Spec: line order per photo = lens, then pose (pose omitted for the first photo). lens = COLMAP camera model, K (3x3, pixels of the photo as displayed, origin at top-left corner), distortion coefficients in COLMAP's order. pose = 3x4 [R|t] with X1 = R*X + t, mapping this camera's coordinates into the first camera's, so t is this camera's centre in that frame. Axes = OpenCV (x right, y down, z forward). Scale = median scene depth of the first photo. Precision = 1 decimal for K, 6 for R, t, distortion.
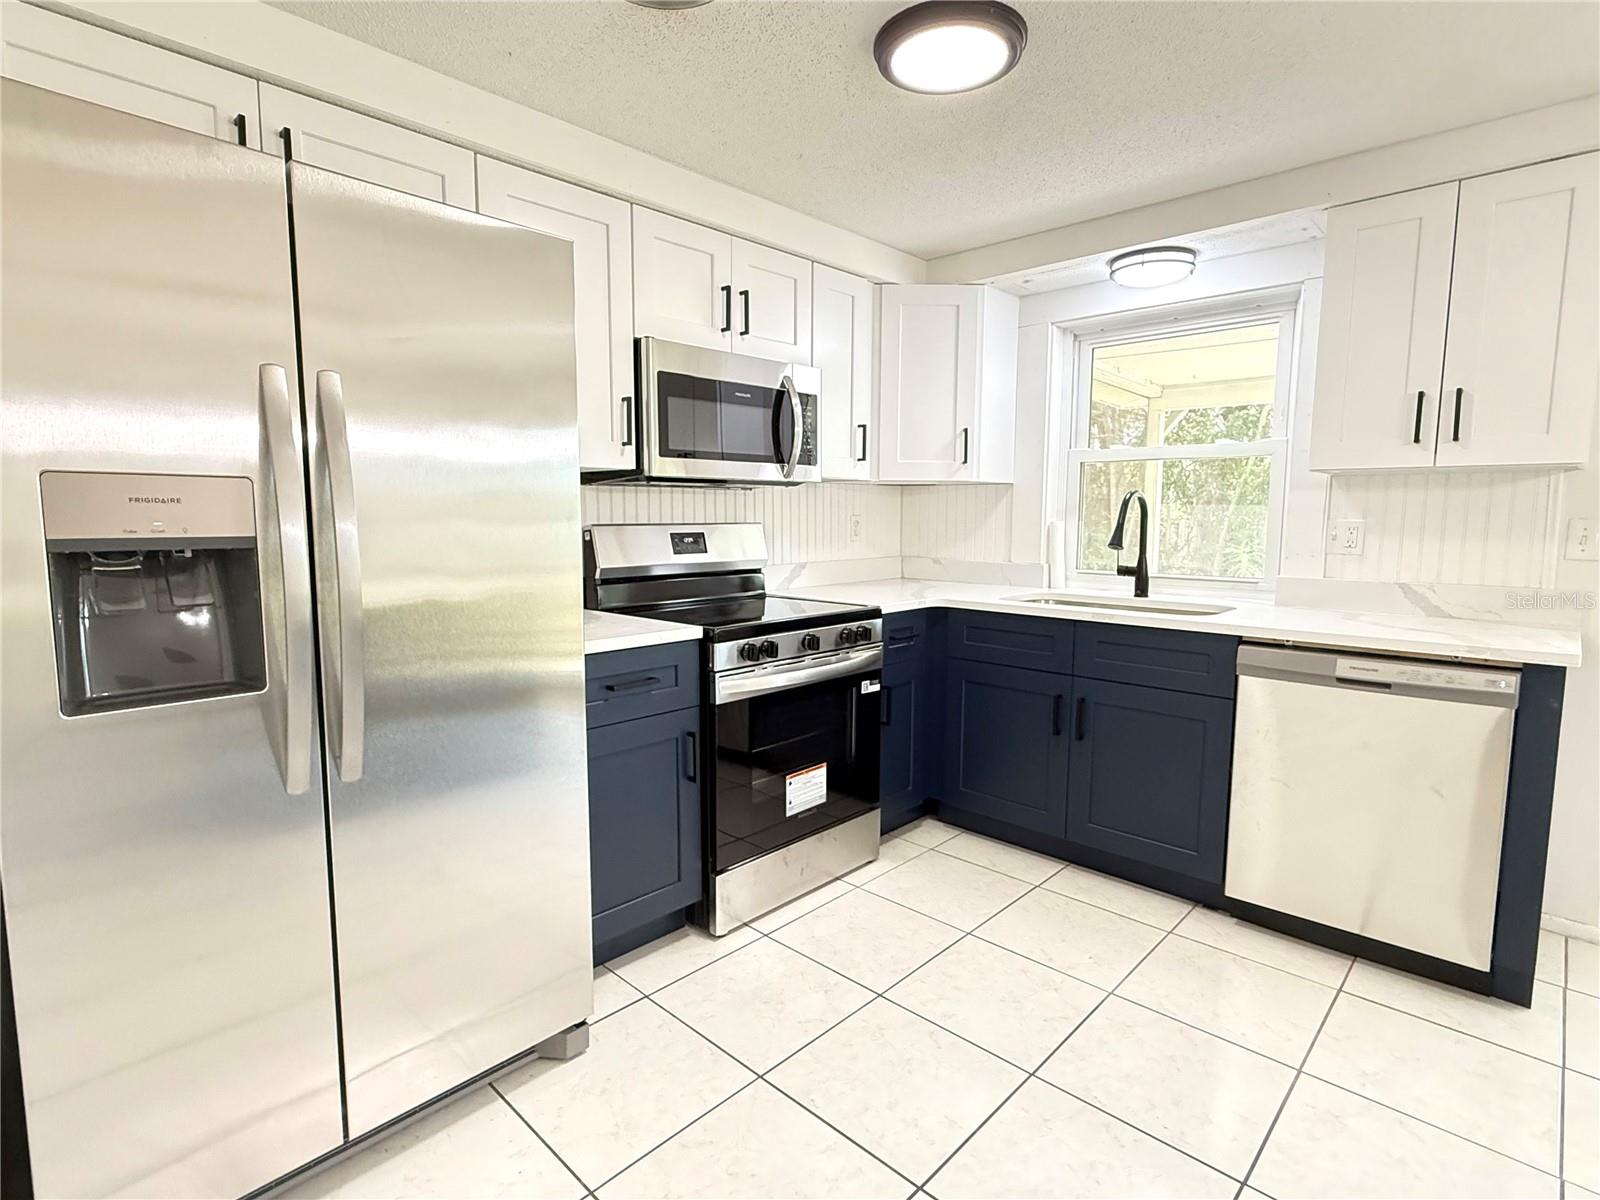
lens RADIAL K [[804.1, 0, 792.9], [0, 804.1, 600.4], [0, 0, 1]] dist [-0.003029, 0.000322]
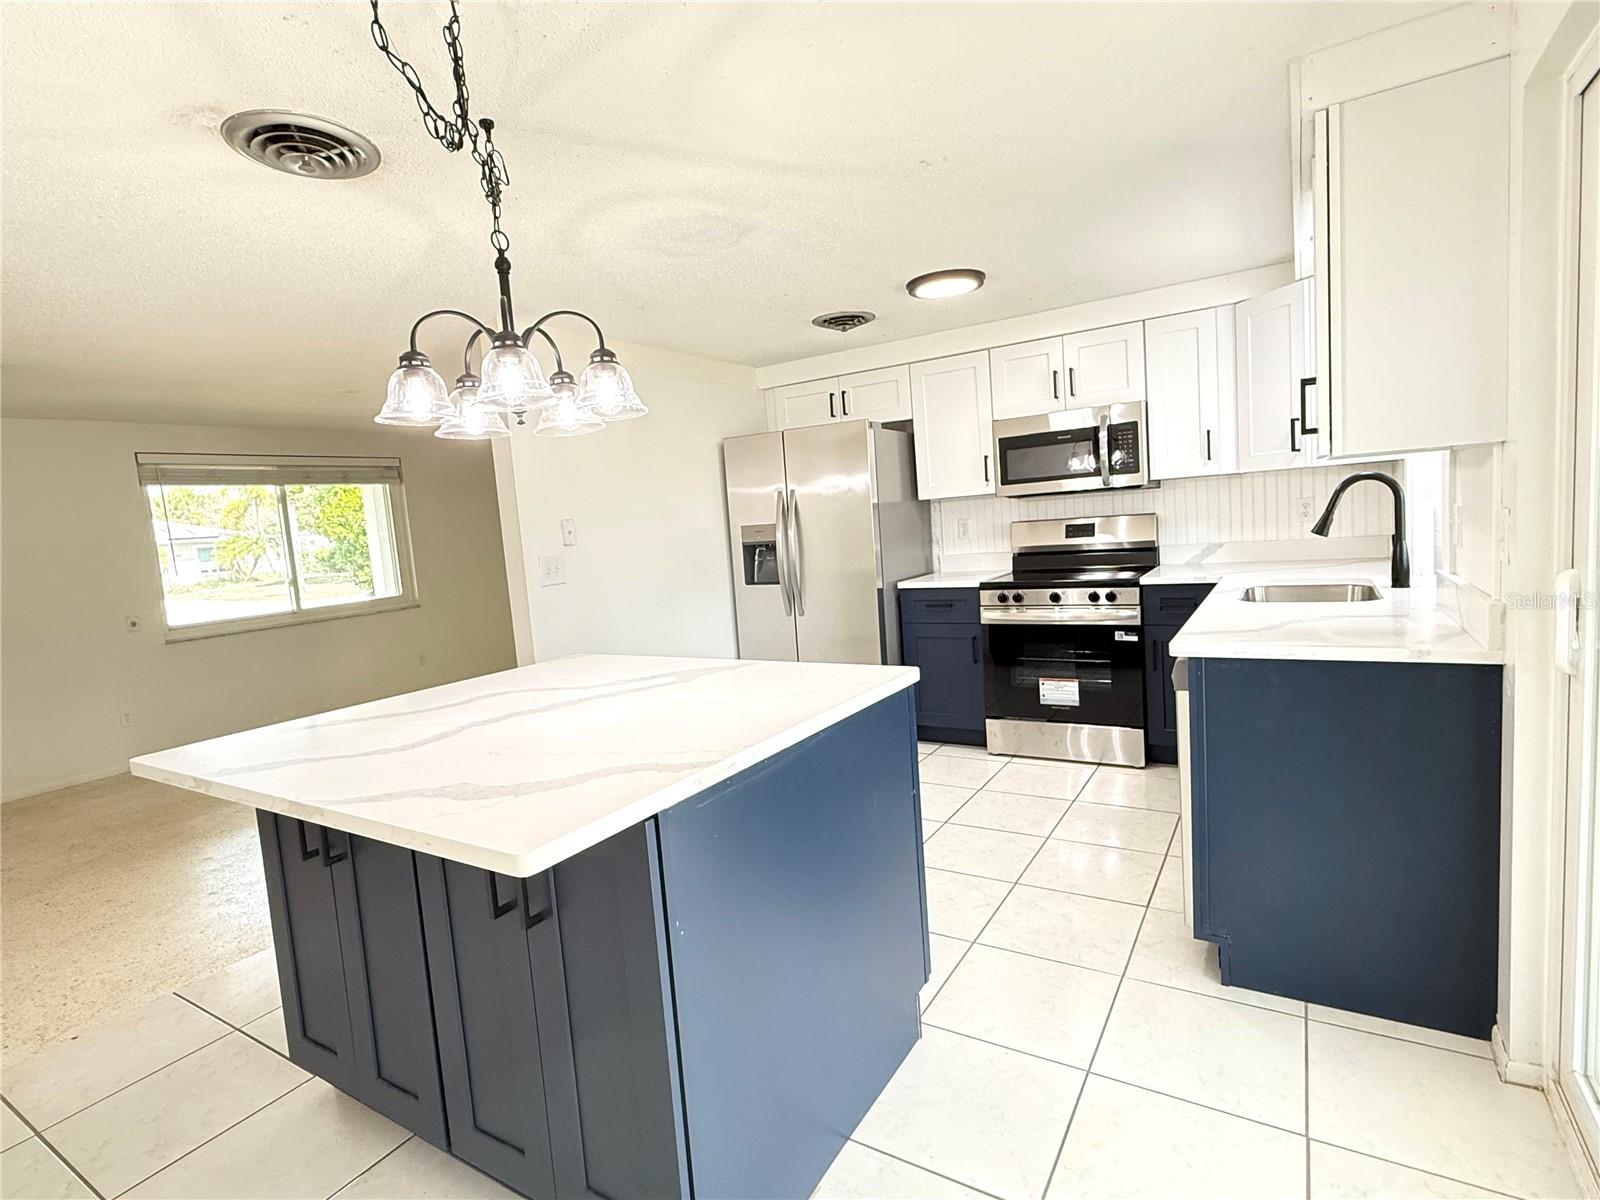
lens RADIAL K [[804.1, 0, 799.1], [0, 804.1, 598.5], [0, 0, 1]] dist [-0.003029, 0.000322]
pose [[0.210694, 0.080927, -0.974197, 1.326643], [-0.030102, 0.996632, 0.076281, -0.045953], [0.977089, 0.013253, 0.212420, 0.166528]]
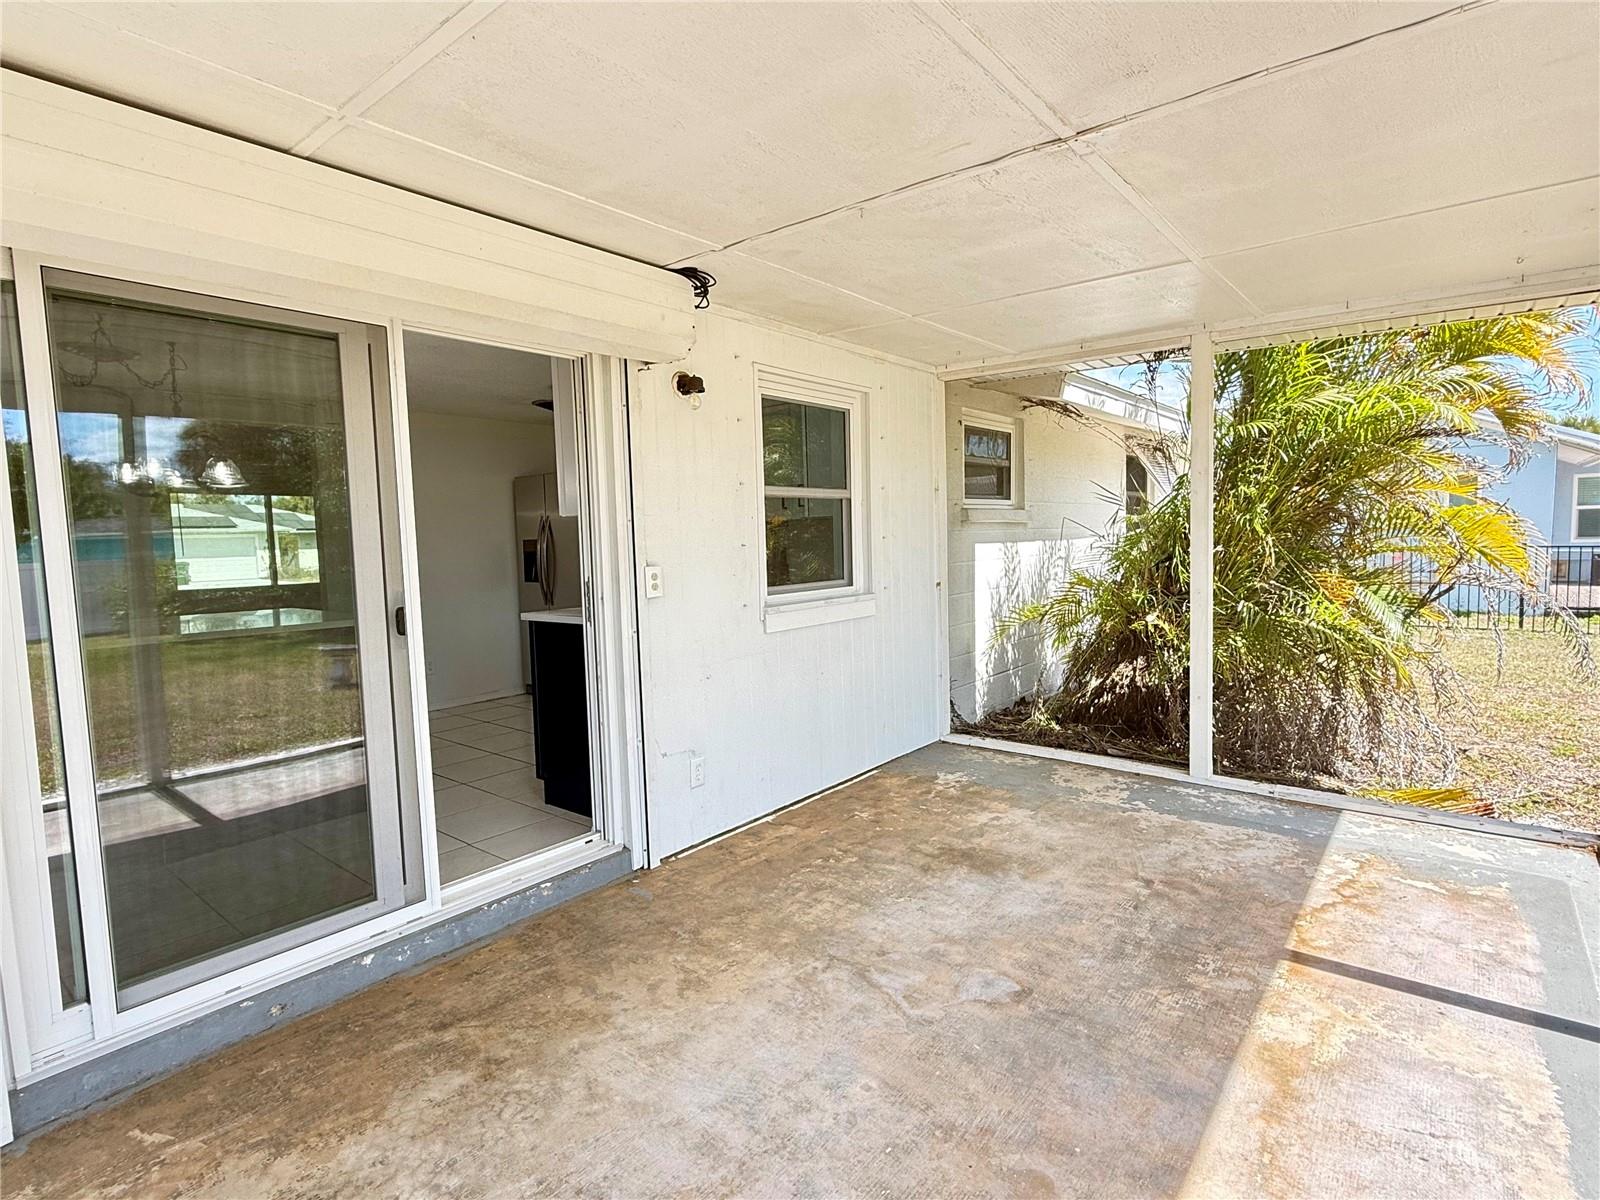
lens RADIAL K [[804.1, 0, 800.5], [0, 804.1, 602.6], [0, 0, 1]] dist [-0.003029, 0.000322]
pose [[0.085549, 0.075616, -0.993460, 2.100640], [-0.080322, 0.994394, 0.068770, -0.108141], [0.993091, 0.073914, 0.091143, 1.033681]]
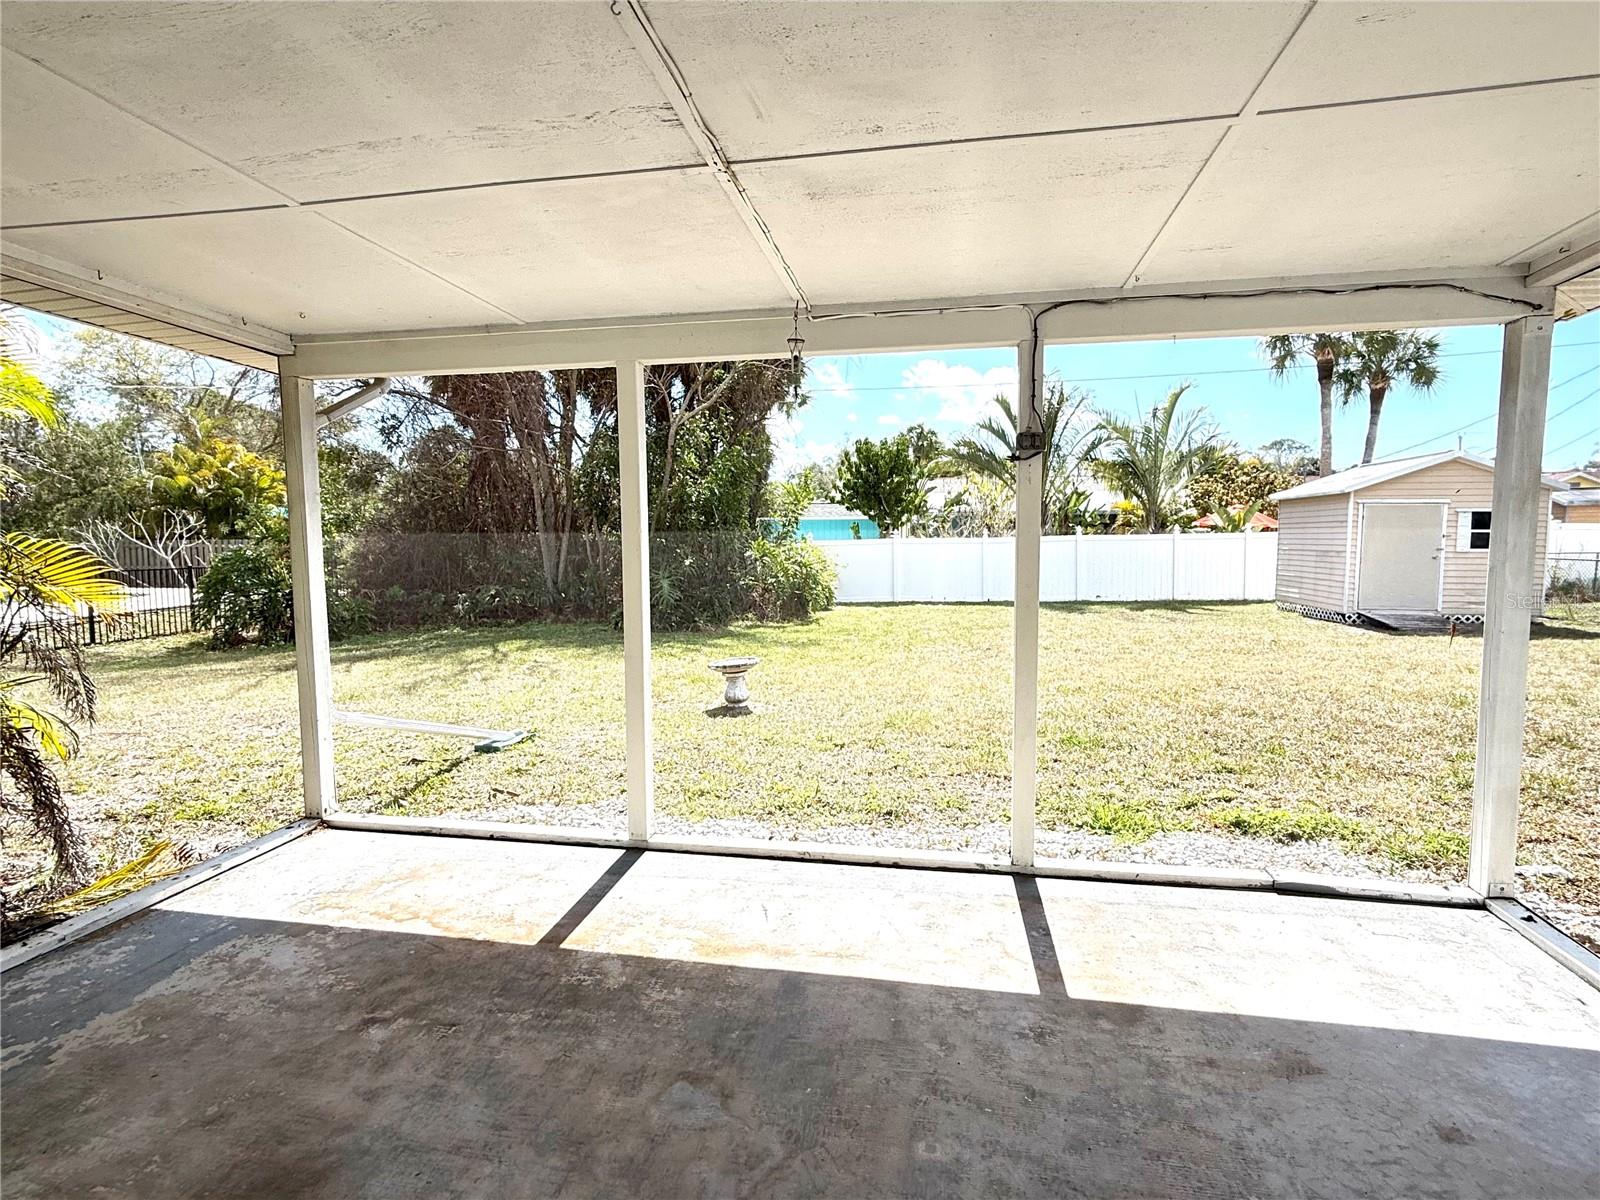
lens RADIAL K [[804.1, 0, 799.0], [0, 804.1, 599.3], [0, 0, 1]] dist [-0.003029, 0.000322]
pose [[0.833644, -0.055078, 0.549549, 0.981381], [0.070538, 0.997484, -0.007032, -0.087496], [-0.547779, 0.044626, 0.835432, 0.670760]]
